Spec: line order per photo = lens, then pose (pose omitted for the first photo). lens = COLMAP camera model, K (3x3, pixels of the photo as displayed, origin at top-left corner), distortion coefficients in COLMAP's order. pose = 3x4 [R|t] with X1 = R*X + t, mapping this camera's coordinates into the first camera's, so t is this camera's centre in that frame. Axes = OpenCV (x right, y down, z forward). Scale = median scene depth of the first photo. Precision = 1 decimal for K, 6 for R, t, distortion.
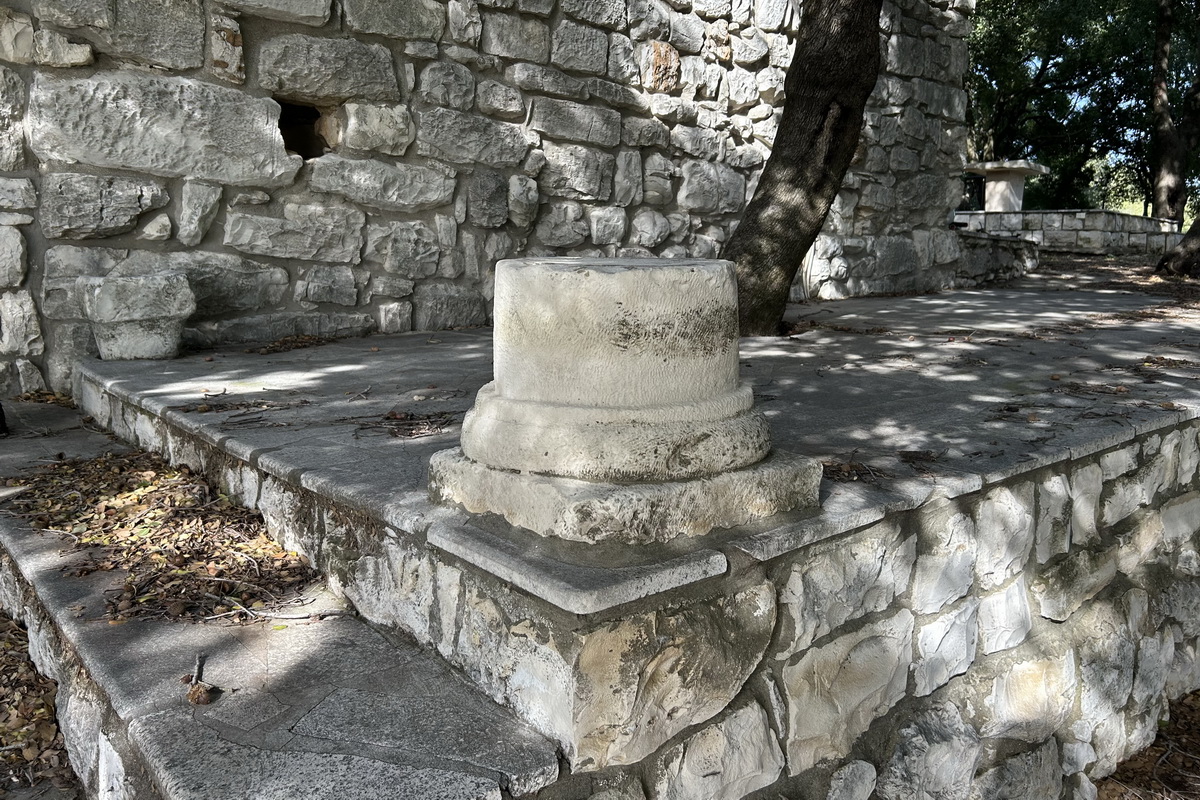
lens RADIAL K [[947.0, 0, 608.6], [0, 947.0, 346.6], [0, 0, 1]] dist [0.075620, -0.096671]
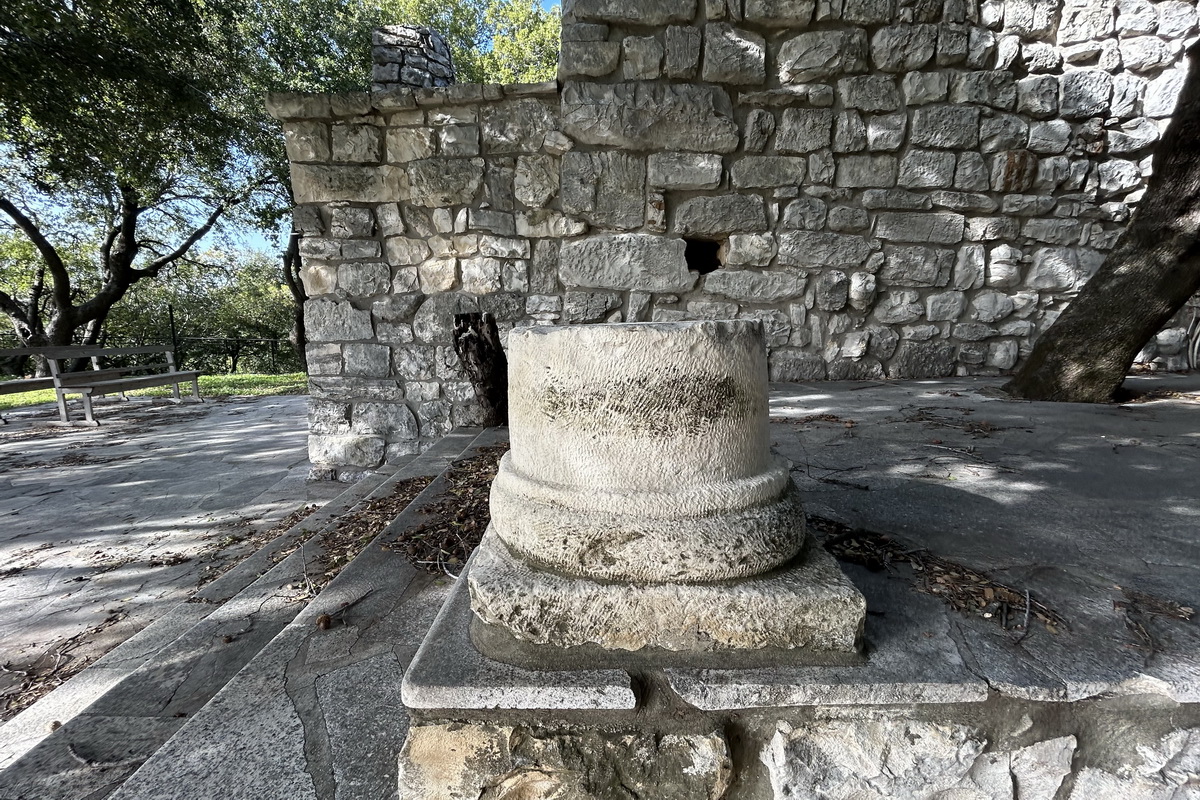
lens RADIAL K [[500.7, 0, 578.0], [0, 500.7, 408.2], [0, 0, 1]] dist [-0.002384, 0.001272]
pose [[0.749792, 0.083772, -0.656349, 0.108574], [-0.052047, 0.996346, 0.067711, -0.013045], [0.659623, -0.016609, 0.751413, 0.208930]]
